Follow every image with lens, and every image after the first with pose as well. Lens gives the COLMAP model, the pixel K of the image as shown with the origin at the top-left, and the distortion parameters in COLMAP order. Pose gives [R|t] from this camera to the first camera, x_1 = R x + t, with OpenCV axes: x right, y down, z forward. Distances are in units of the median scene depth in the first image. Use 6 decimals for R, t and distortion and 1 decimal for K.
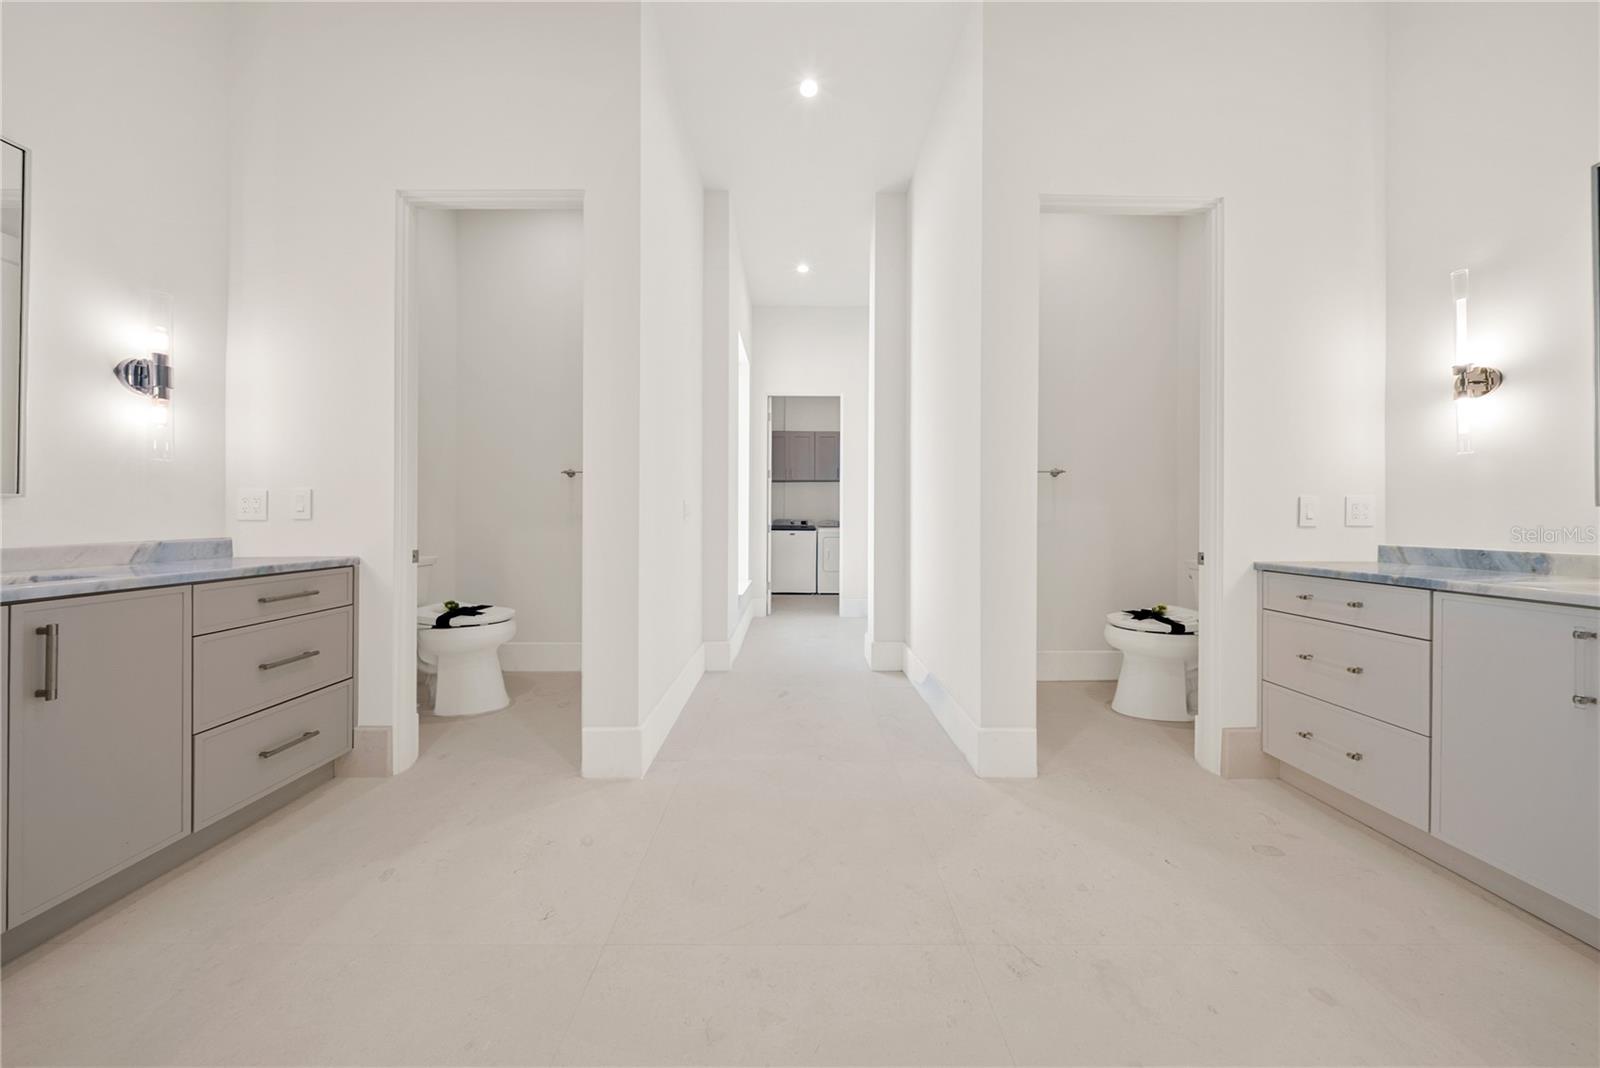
lens RADIAL K [[480.5, 0, 797.6], [0, 480.5, 519.4], [0, 0, 1]] dist [0.002173, -0.000123]
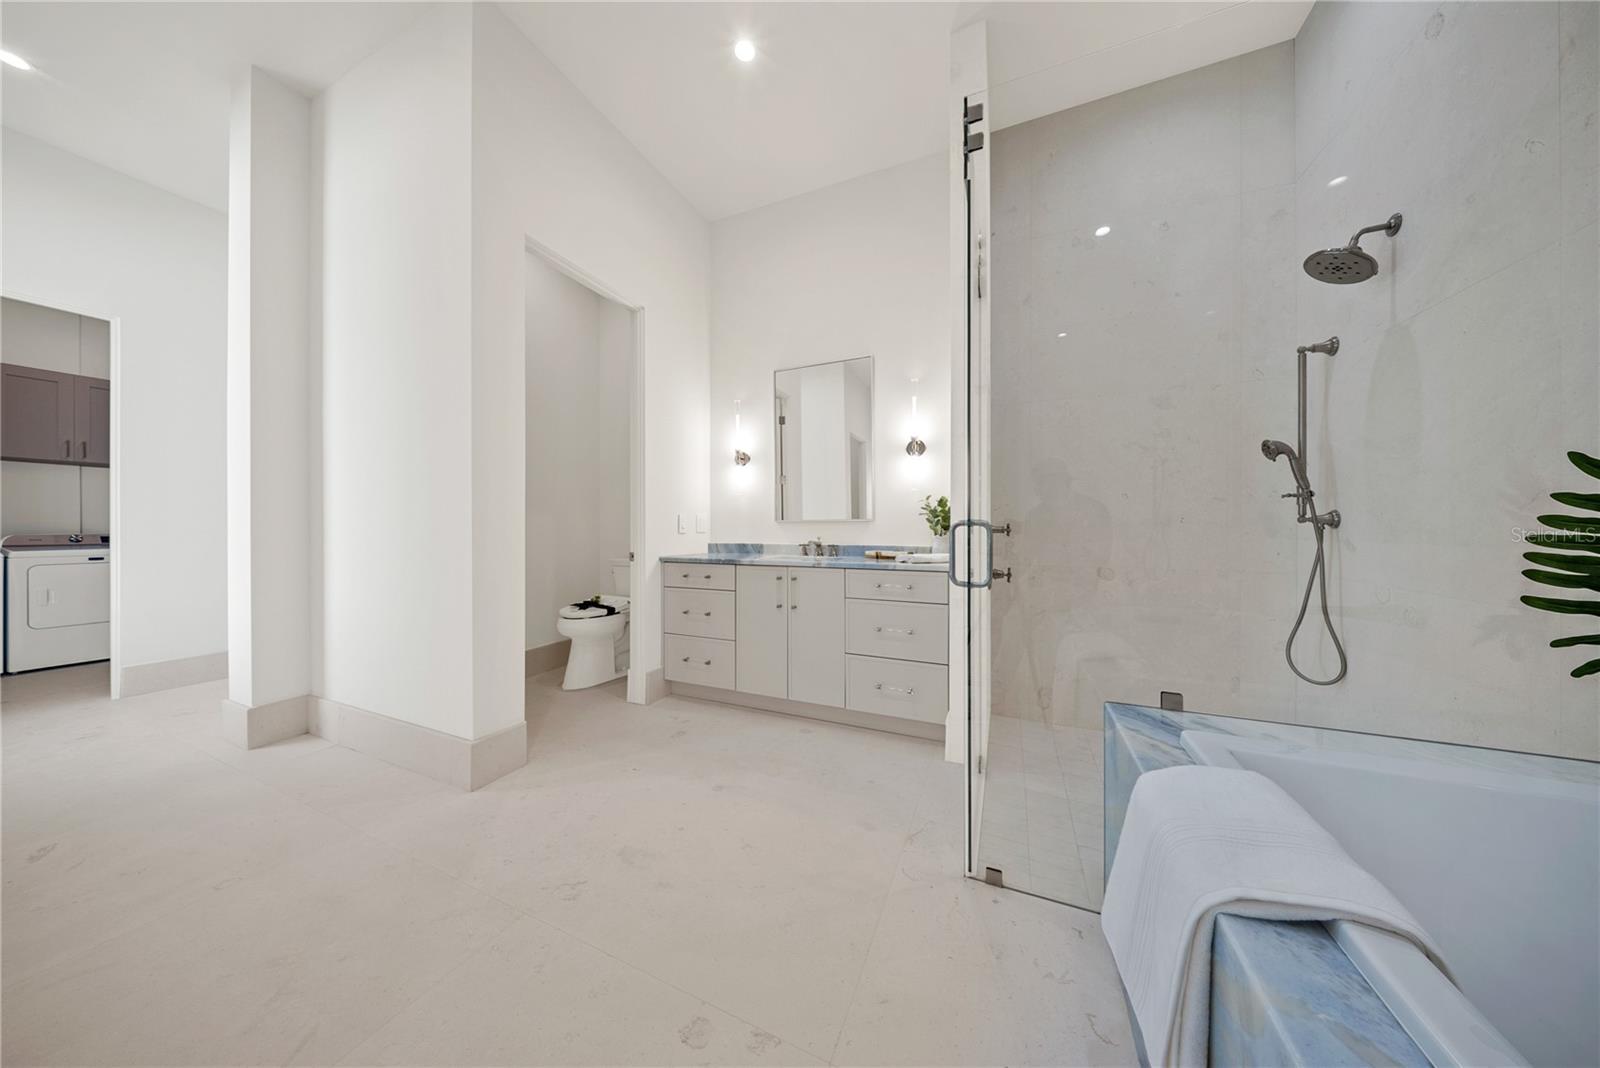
lens RADIAL K [[480.5, 0, 797.8], [0, 480.5, 530.6], [0, 0, 1]] dist [0.002173, -0.000123]
pose [[0.410892, -0.009836, 0.911631, -0.253625], [0.004778, 0.999951, 0.008635, -0.005052], [-0.911671, 0.000808, 0.410919, -0.018815]]
